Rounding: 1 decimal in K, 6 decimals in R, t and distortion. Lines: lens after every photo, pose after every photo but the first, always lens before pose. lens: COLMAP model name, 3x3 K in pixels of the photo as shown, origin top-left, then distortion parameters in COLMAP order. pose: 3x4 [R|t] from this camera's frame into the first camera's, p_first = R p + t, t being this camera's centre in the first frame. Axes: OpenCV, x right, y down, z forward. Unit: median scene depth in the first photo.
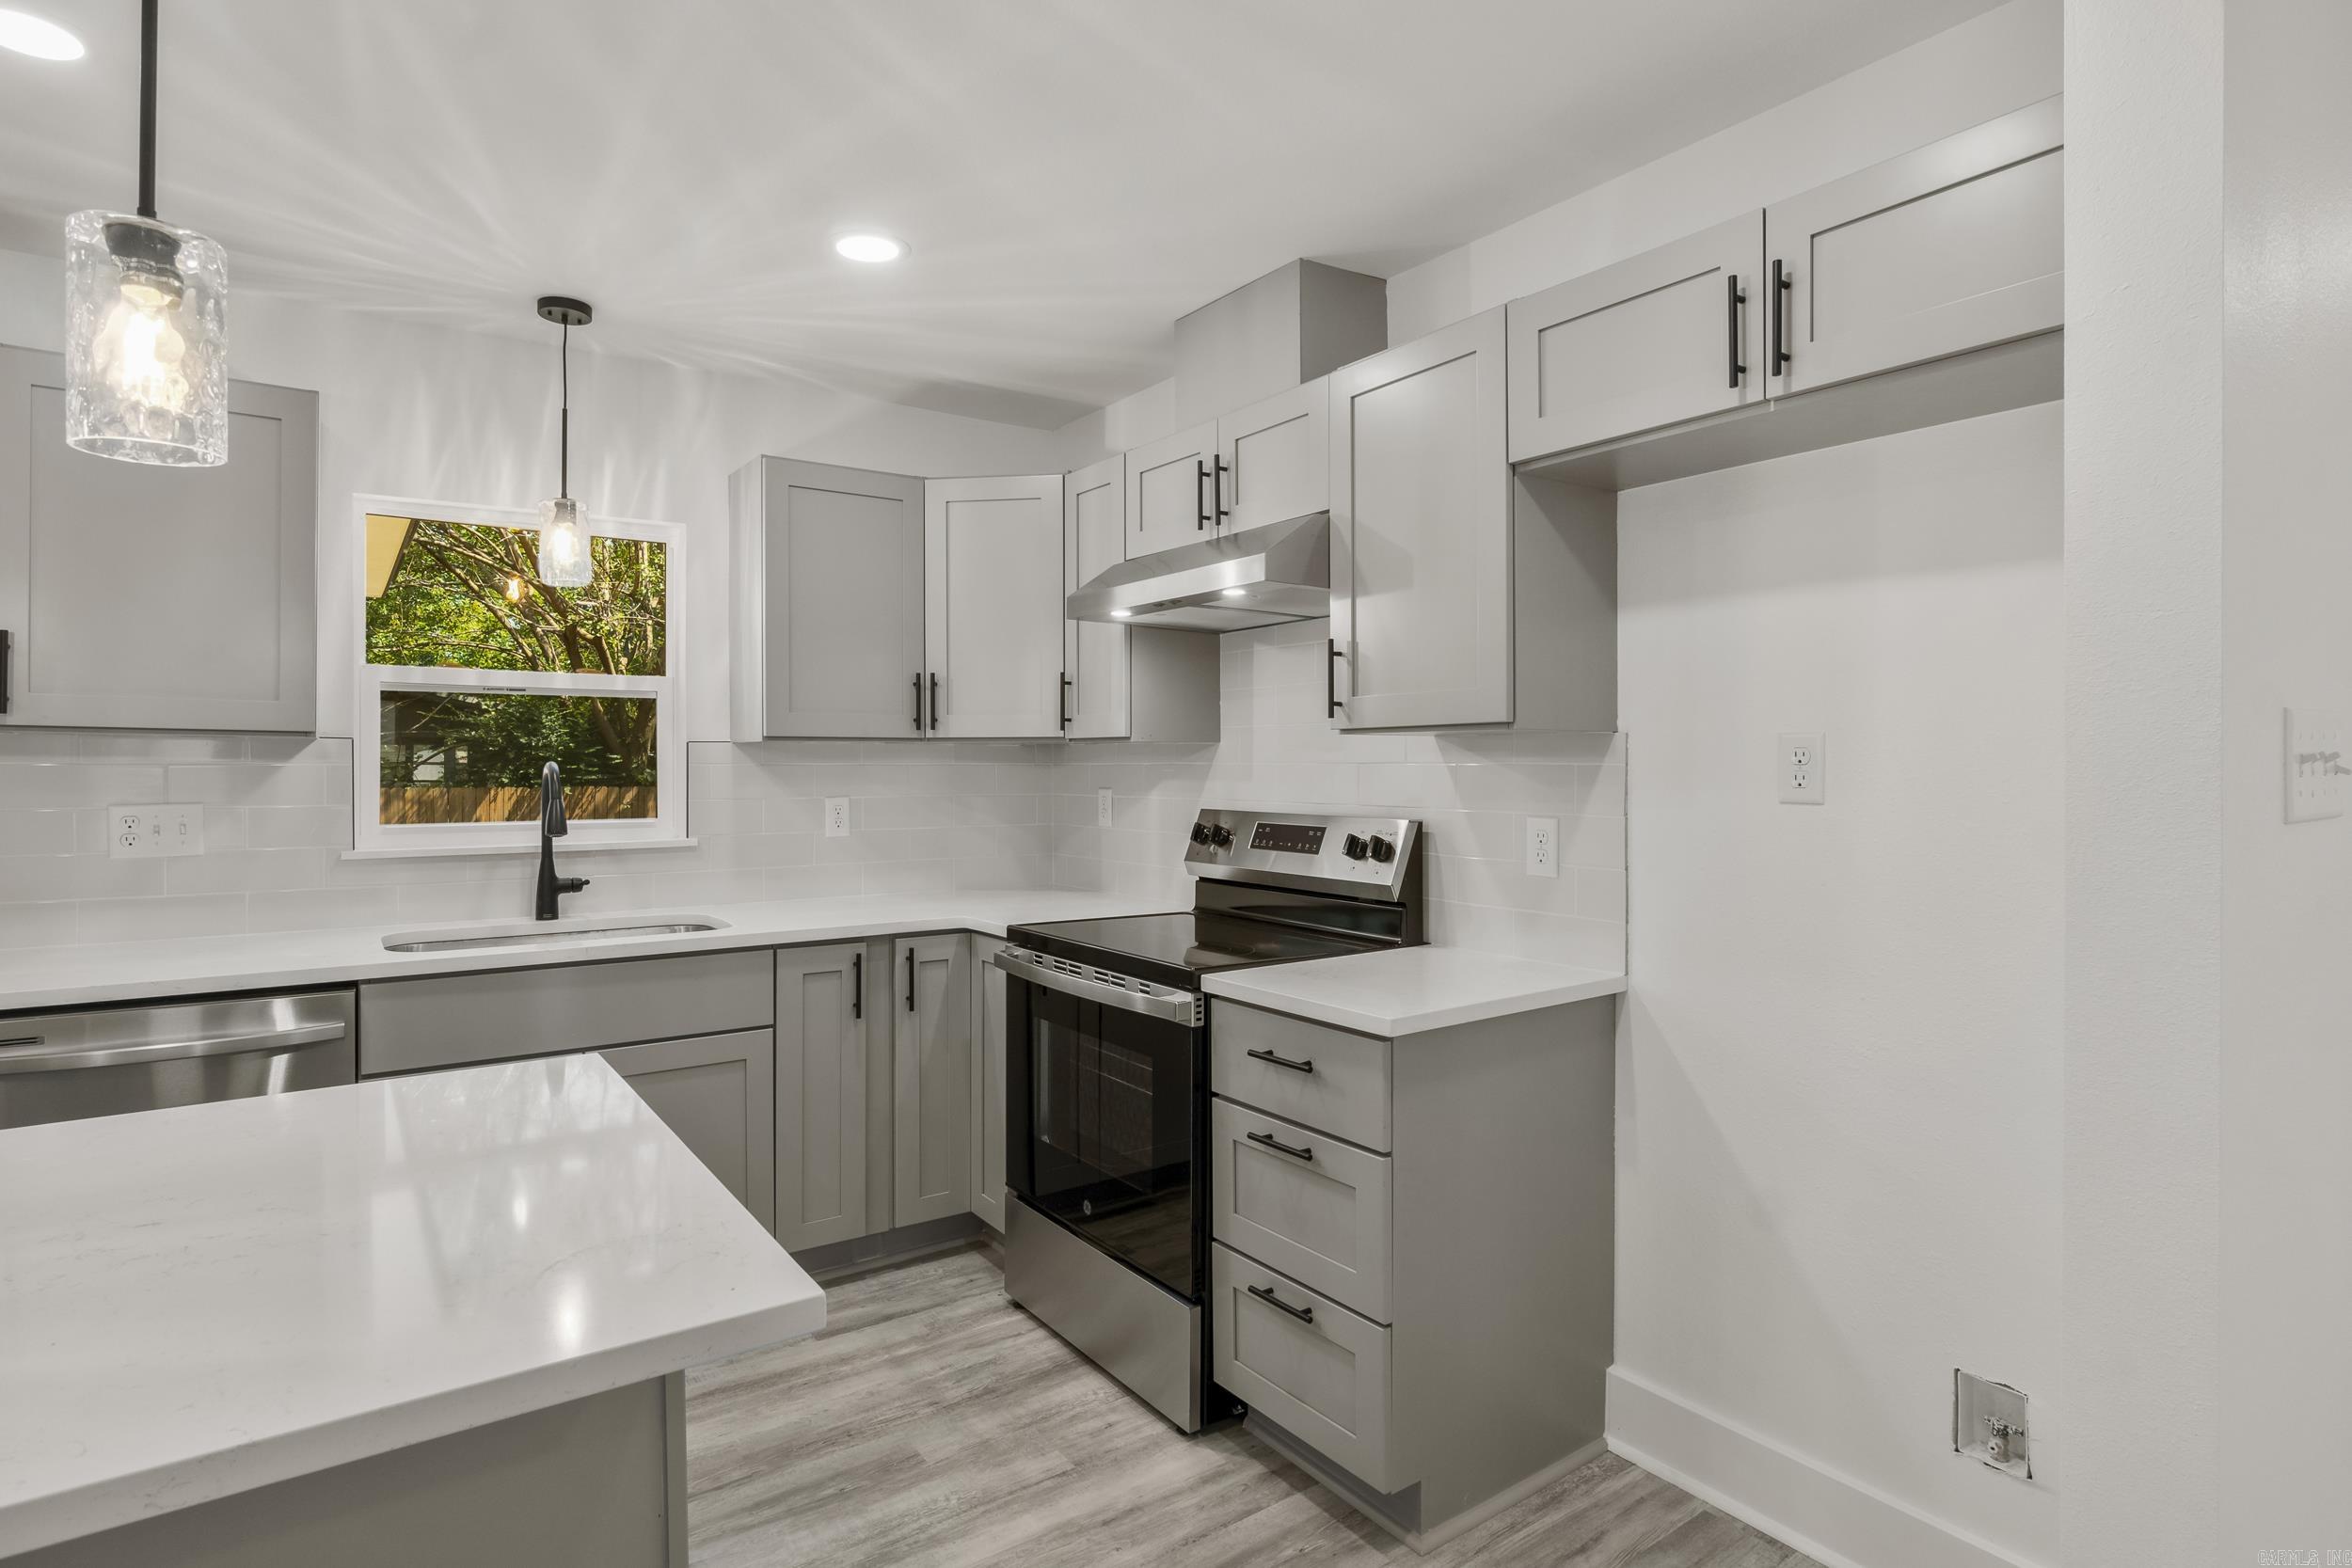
lens RADIAL K [[1203.9, 0, 1154.2], [0, 1203.9, 775.6], [0, 0, 1]] dist [-0.007500, 0.001170]
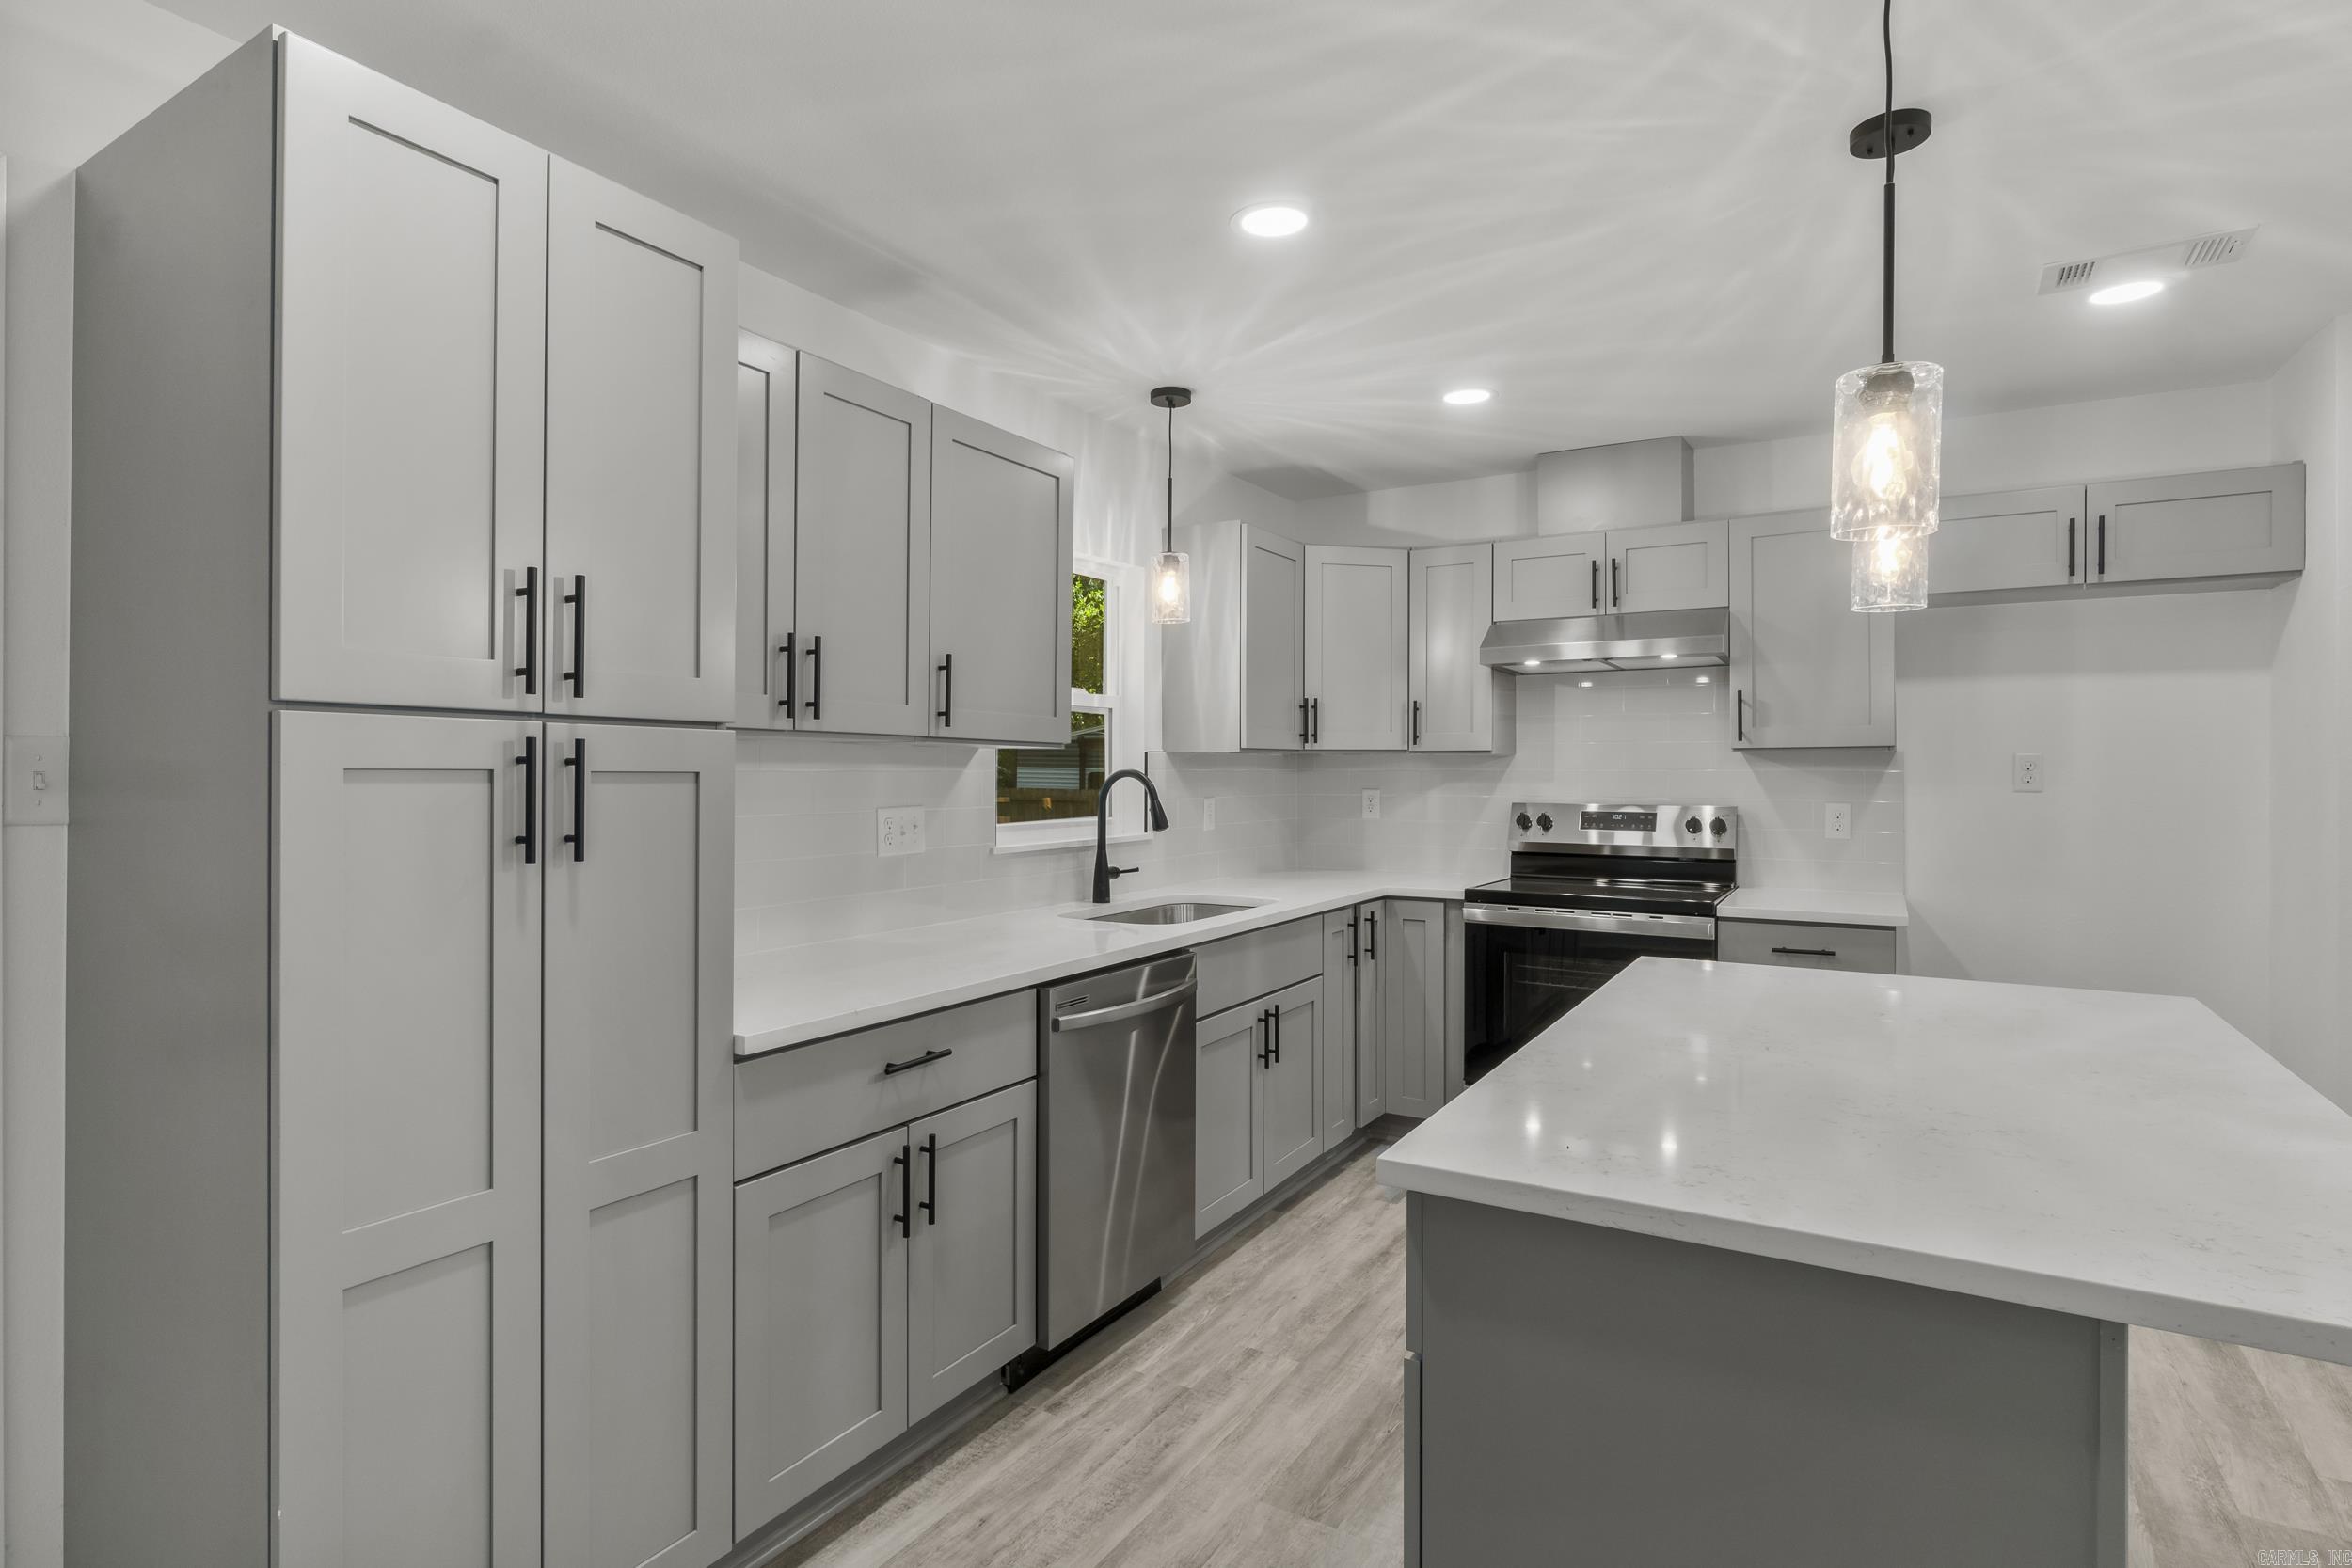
lens RADIAL K [[1203.9, 0, 1154.2], [0, 1203.9, 775.6], [0, 0, 1]] dist [-0.007500, 0.001170]
pose [[0.916694, -0.002081, 0.399585, -1.035518], [0.003194, 0.999993, -0.002120, -0.001926], [-0.399578, 0.003219, 0.916694, -0.112057]]
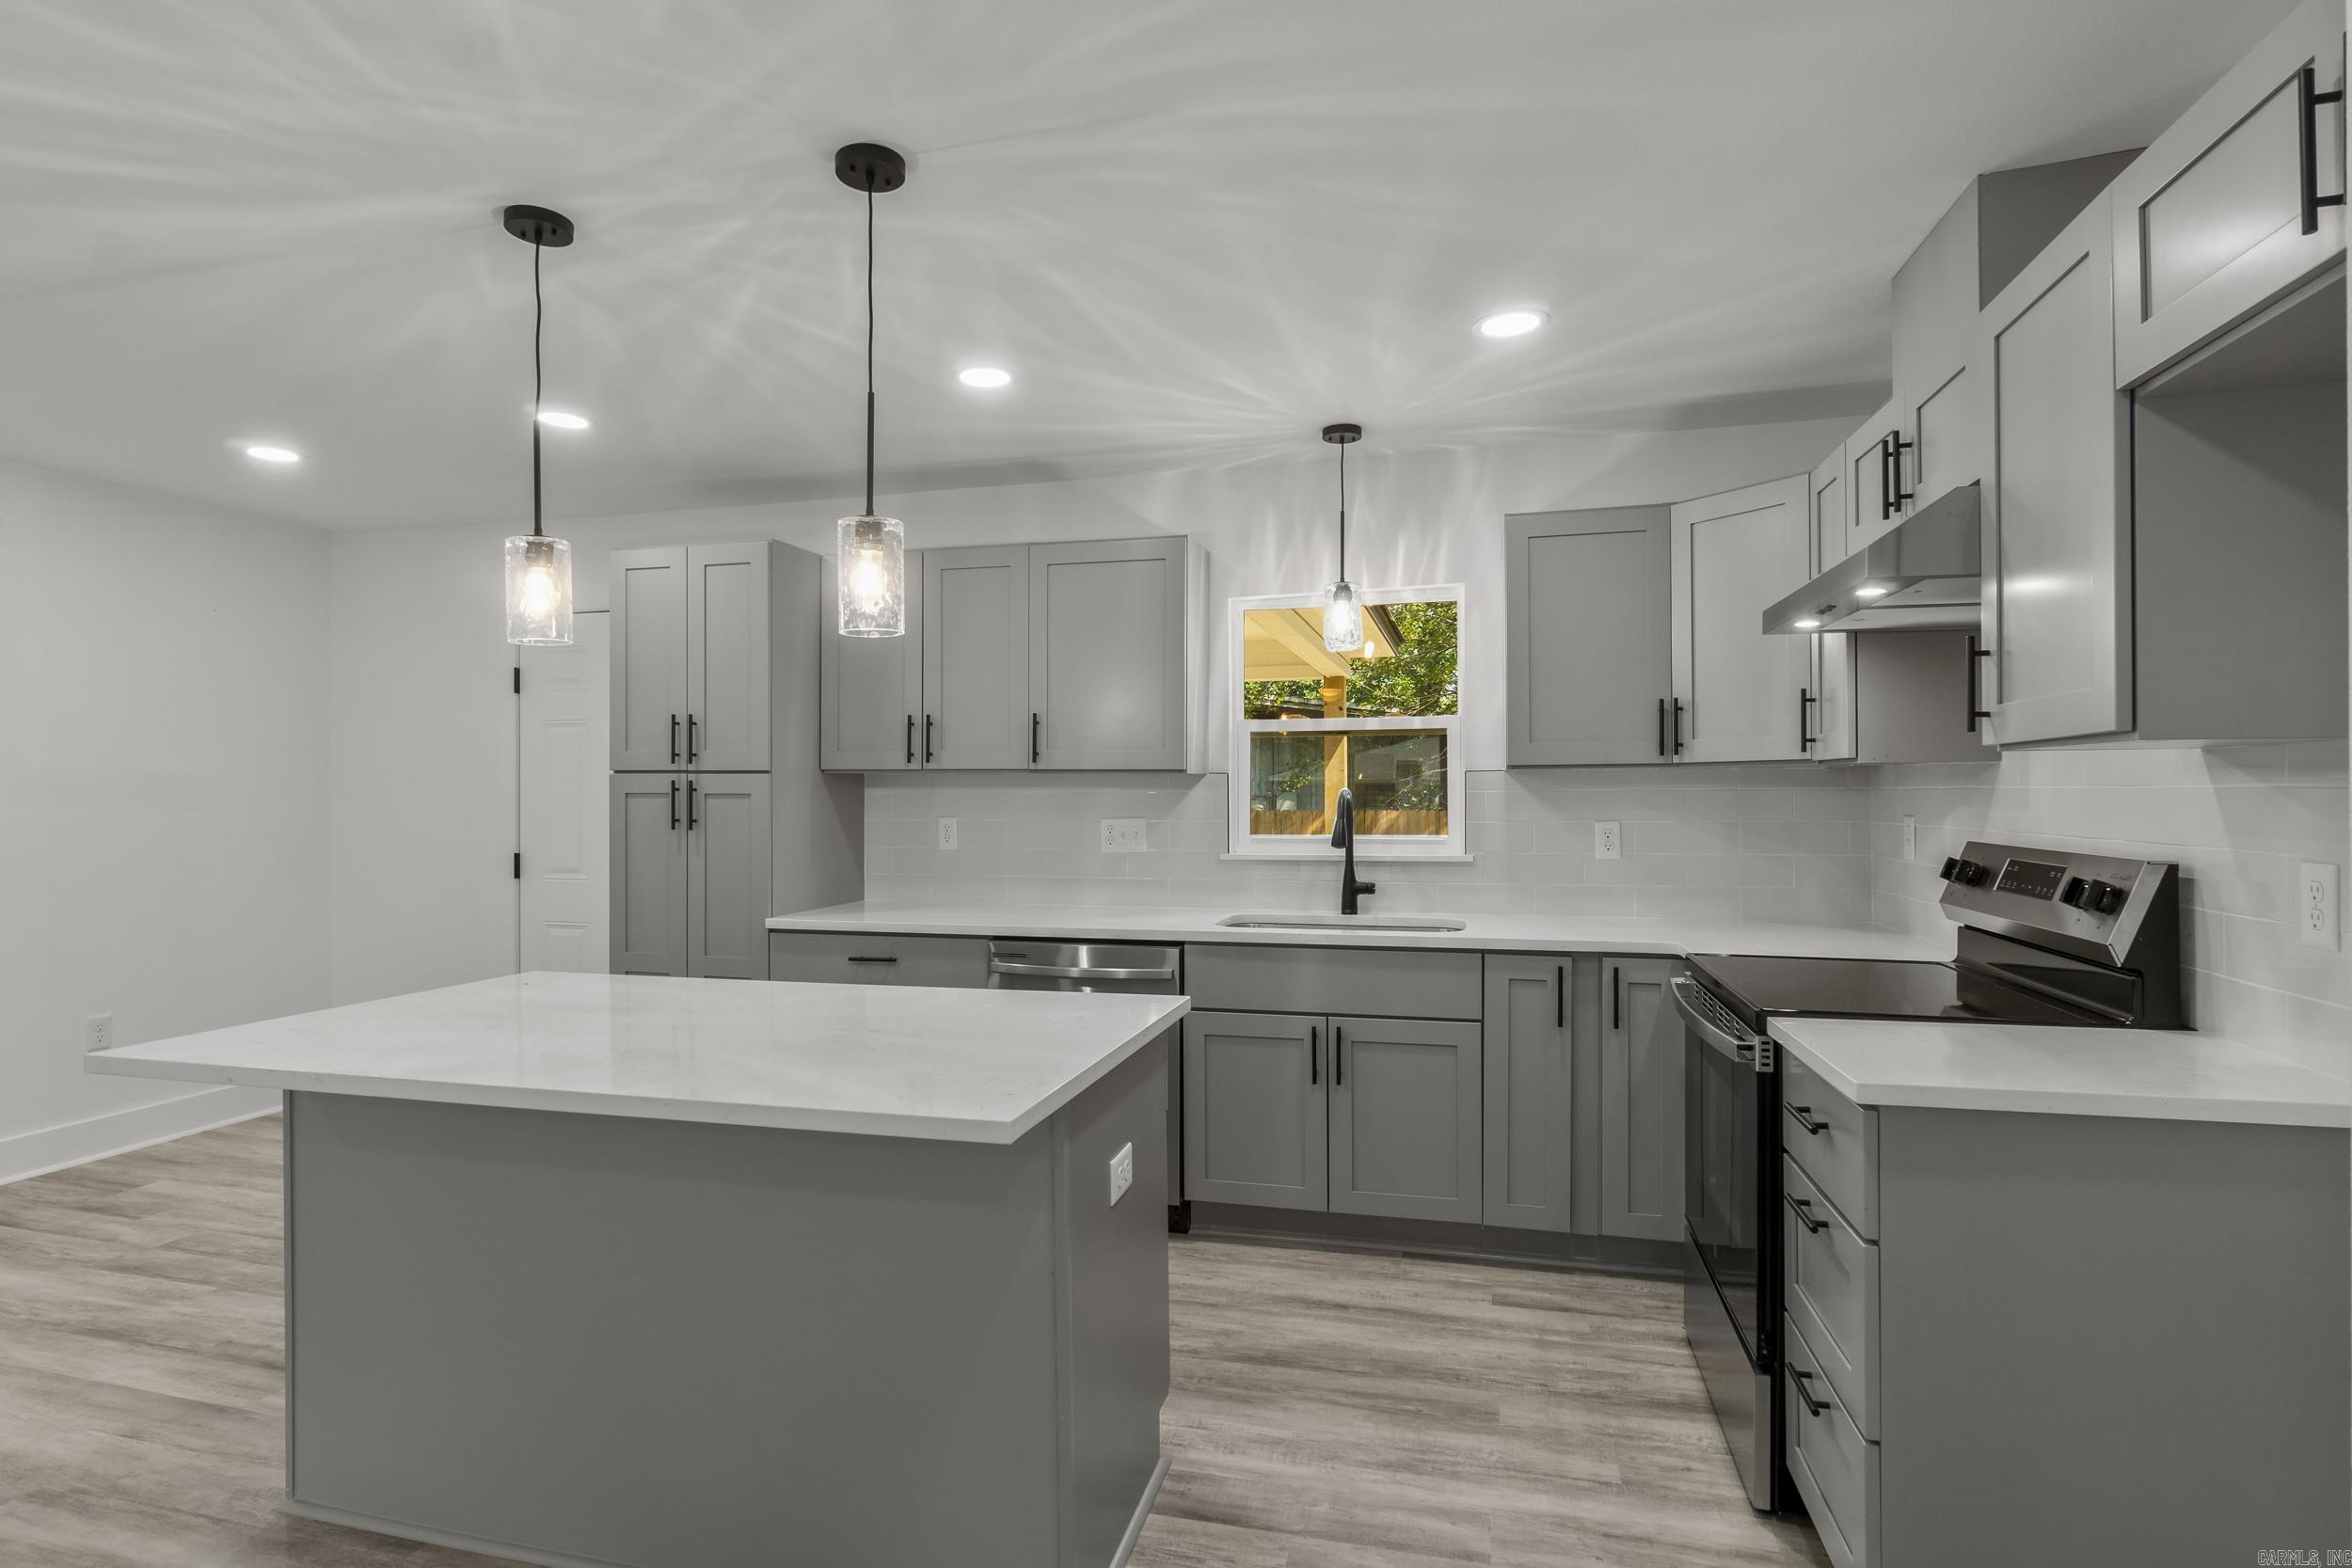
lens RADIAL K [[1191.5, 0, 1152.9], [0, 1191.5, 793.8], [0, 0, 1]] dist [-0.009590, 0.001164]
pose [[0.642413, -0.002388, -0.766355, 0.358852], [-0.002136, 0.999986, -0.004906, -0.000082], [0.766356, 0.004788, 0.642399, 0.042036]]
